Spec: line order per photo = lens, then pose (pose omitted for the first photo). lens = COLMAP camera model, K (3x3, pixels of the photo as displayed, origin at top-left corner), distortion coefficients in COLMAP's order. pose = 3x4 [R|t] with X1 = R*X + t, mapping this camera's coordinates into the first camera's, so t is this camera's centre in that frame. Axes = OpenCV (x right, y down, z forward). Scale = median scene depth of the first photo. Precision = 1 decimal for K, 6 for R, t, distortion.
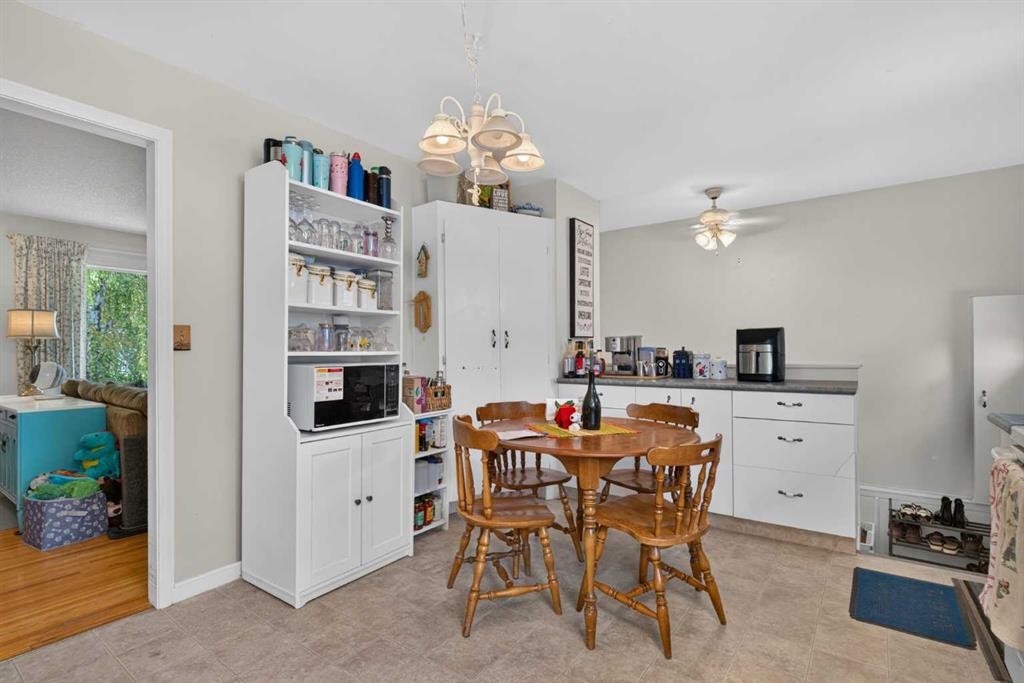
lens RADIAL K [[501.6, 0, 514.5], [0, 501.6, 351.8], [0, 0, 1]] dist [-0.001678, 0.002187]
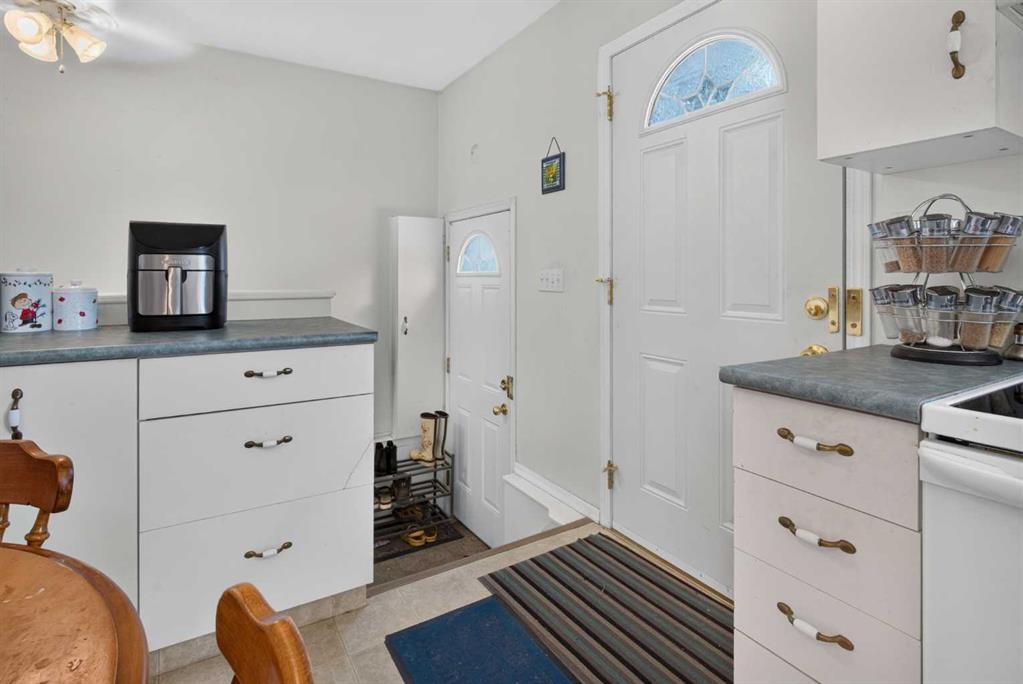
lens RADIAL K [[501.1, 0, 491.1], [0, 501.1, 278.7], [0, 0, 1]] dist [-0.001678, 0.002187]
pose [[0.392310, 0.005002, 0.919819, 0.151228], [-0.004847, 0.999983, -0.003370, 0.009123], [-0.919820, -0.003136, 0.392328, 0.522149]]
